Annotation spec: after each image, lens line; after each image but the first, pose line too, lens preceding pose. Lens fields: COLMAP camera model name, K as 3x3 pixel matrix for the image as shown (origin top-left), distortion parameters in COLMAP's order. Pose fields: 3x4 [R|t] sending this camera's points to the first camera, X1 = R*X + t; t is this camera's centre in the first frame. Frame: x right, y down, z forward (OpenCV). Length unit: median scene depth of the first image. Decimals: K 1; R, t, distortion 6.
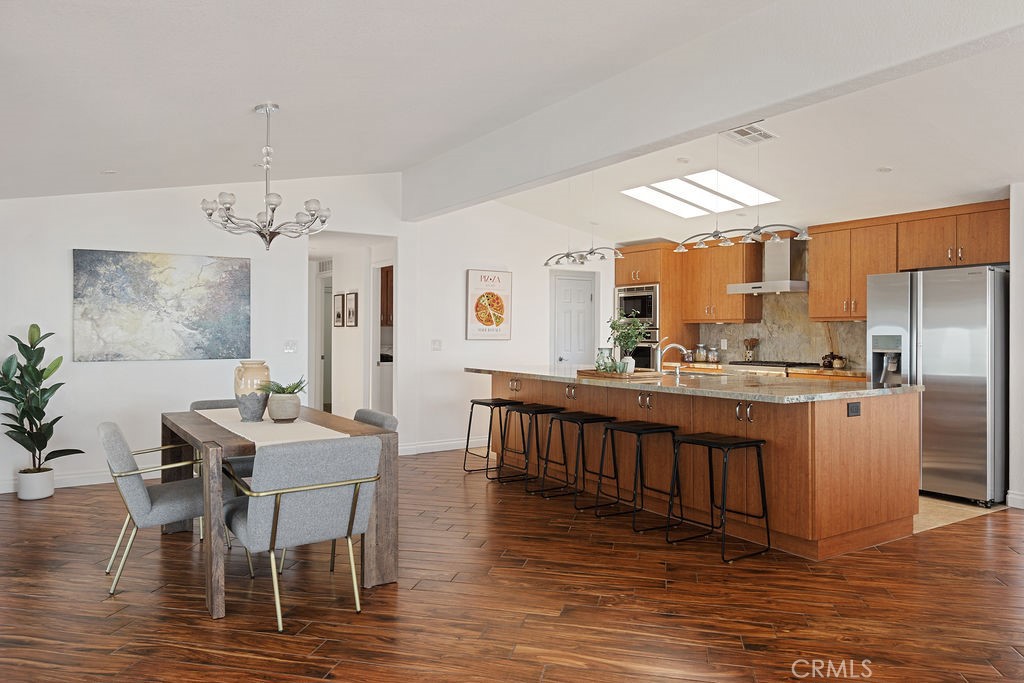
lens RADIAL K [[700.4, 0, 512.0], [0, 700.4, 341.5], [0, 0, 1]] dist [0.000521, -0.000163]
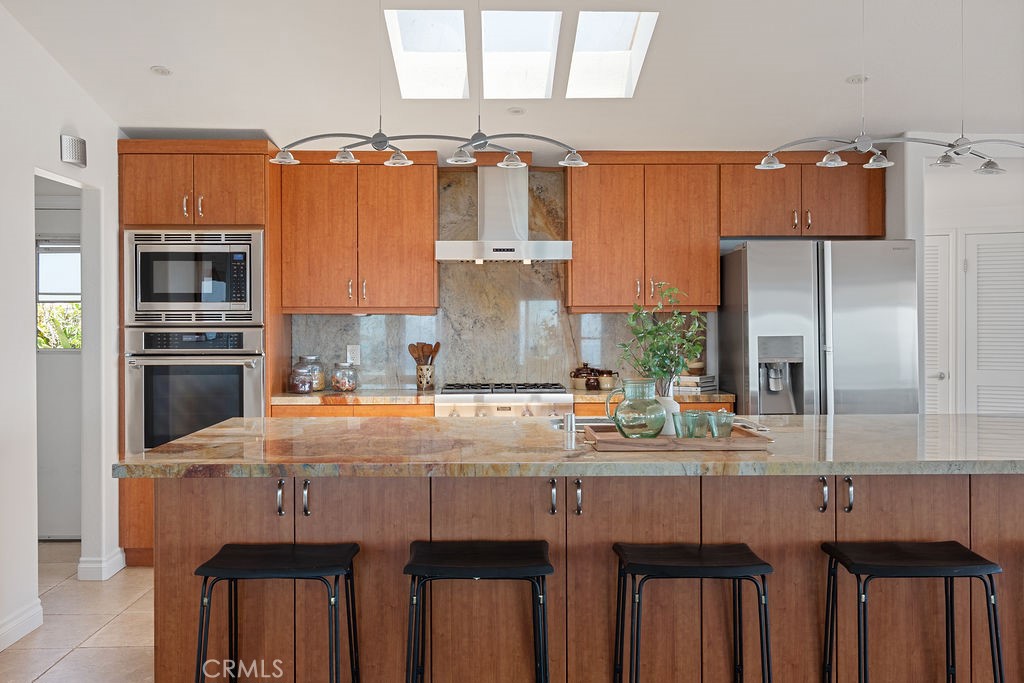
lens RADIAL K [[1007.7, 0, 515.6], [0, 1007.7, 308.4], [0, 0, 1]] dist [0.006018, 0.001752]
pose [[0.518712, 0.003812, 0.854940, -0.301930], [0.016043, 0.999771, -0.014191, -0.019967], [-0.854798, 0.021077, 0.518532, 0.570471]]
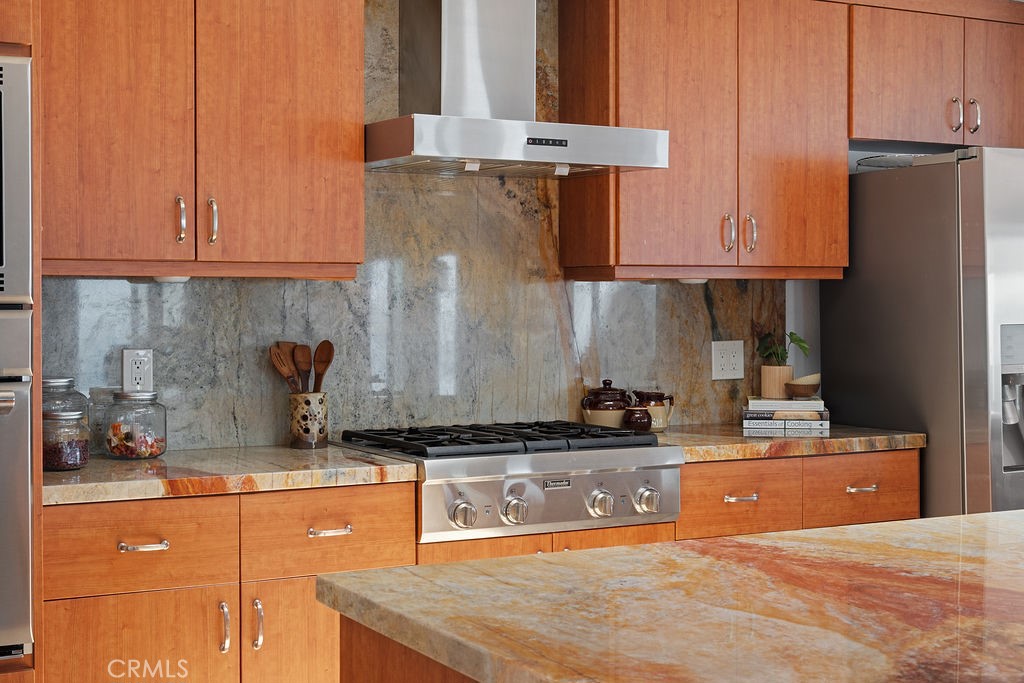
lens RADIAL K [[1491.6, 0, 509.0], [0, 1491.6, 290.3], [0, 0, 1]] dist [0.005788, -0.001768]
pose [[0.078024, 0.000189, 0.996951, -0.180153], [0.013062, 0.999914, -0.001211, -0.022403], [-0.996866, 0.013116, 0.078015, 0.942185]]
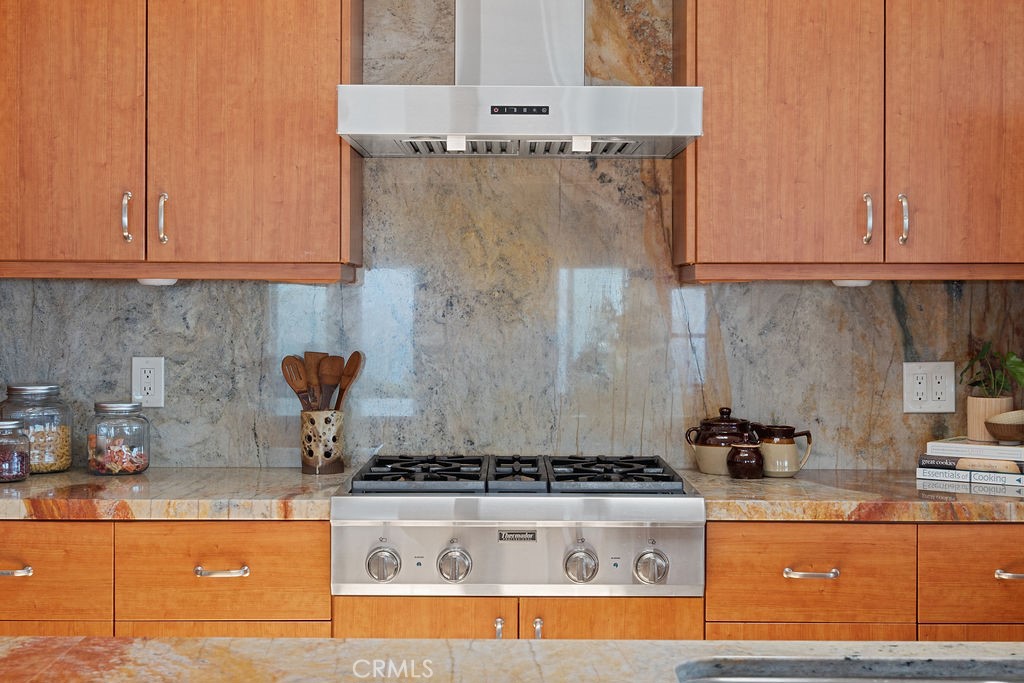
lens RADIAL K [[1491.6, 0, 509.0], [0, 1491.6, 290.3], [0, 0, 1]] dist [0.005788, -0.001768]
pose [[0.542567, 0.005444, 0.839995, -0.013799], [0.009064, 0.999883, -0.012335, -0.018824], [-0.839964, 0.014307, 0.542454, 0.745095]]
